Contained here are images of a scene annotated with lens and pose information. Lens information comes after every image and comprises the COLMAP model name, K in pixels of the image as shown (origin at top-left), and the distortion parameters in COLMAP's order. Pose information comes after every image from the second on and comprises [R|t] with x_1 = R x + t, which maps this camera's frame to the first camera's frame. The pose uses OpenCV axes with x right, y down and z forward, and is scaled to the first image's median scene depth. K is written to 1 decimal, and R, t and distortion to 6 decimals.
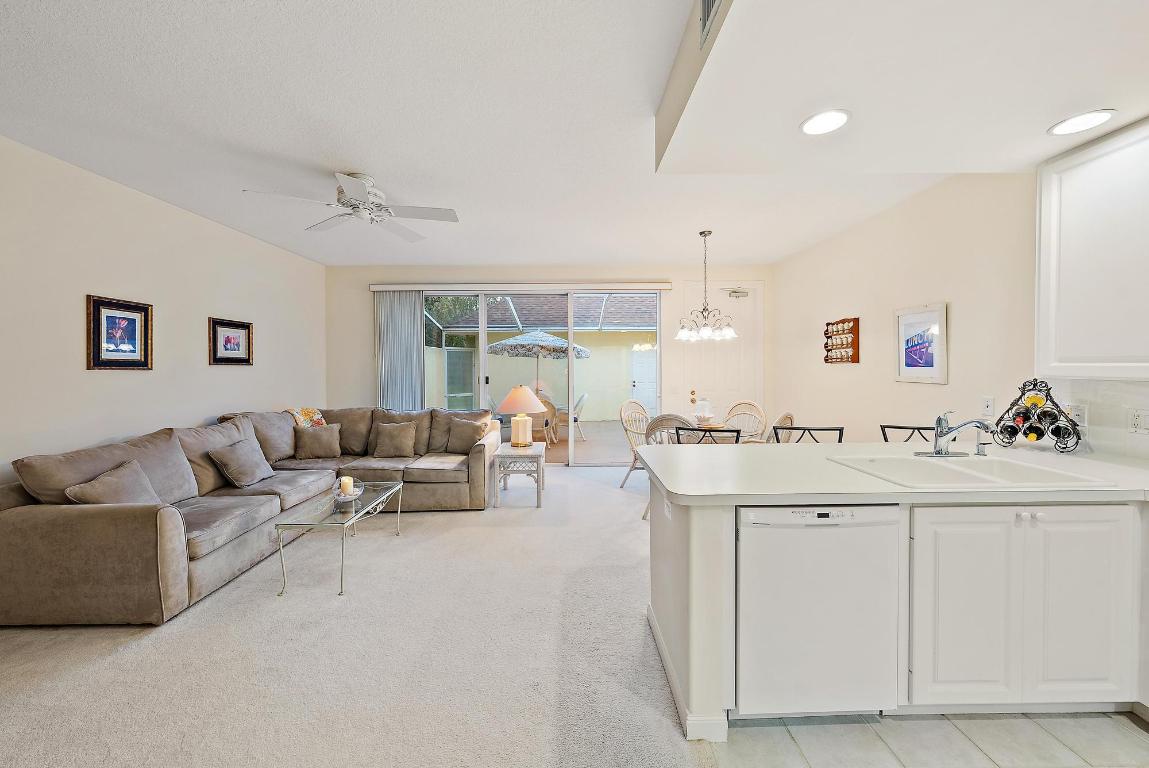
lens RADIAL K [[435.5, 0, 578.2], [0, 435.5, 374.5], [0, 0, 1]] dist [-0.002198, 0.000068]
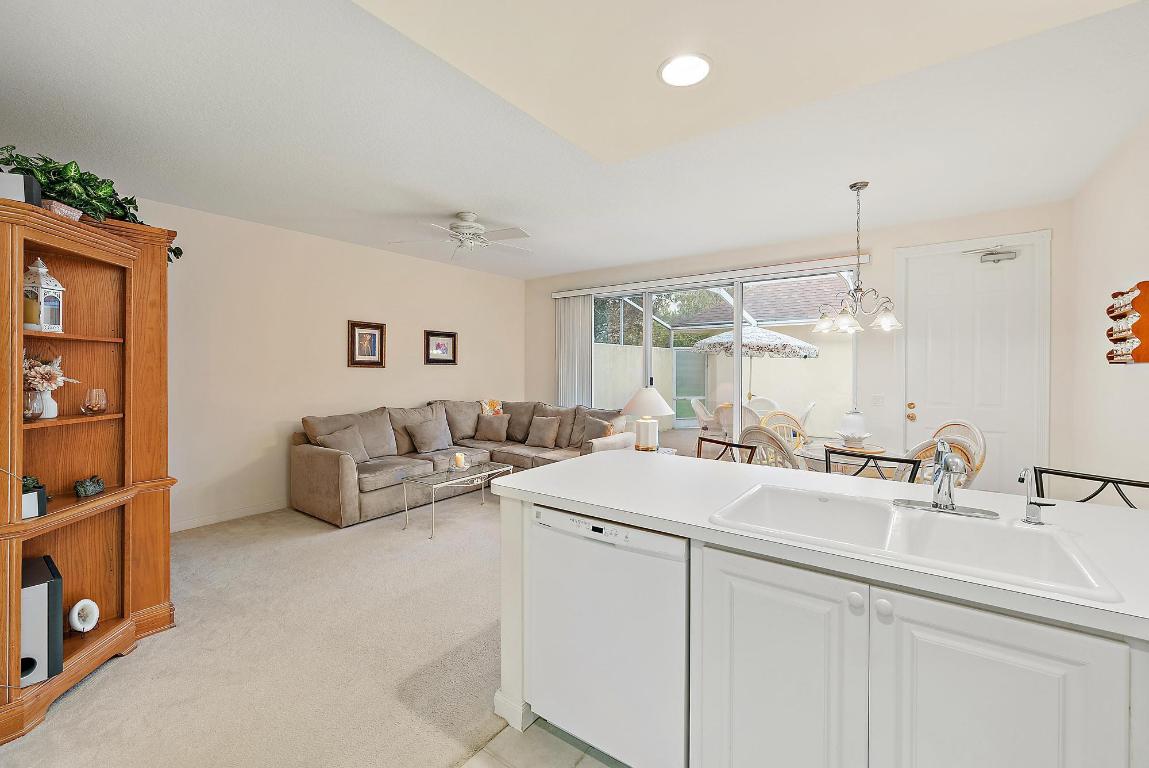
lens RADIAL K [[487.2, 0, 574.4], [0, 487.2, 379.2], [0, 0, 1]] dist [0.004813, -0.000705]
pose [[0.788589, 0.020301, -0.614586, 0.533552], [-0.017776, 0.999790, 0.010216, 0.000604], [0.614664, 0.002868, 0.788784, 0.079486]]
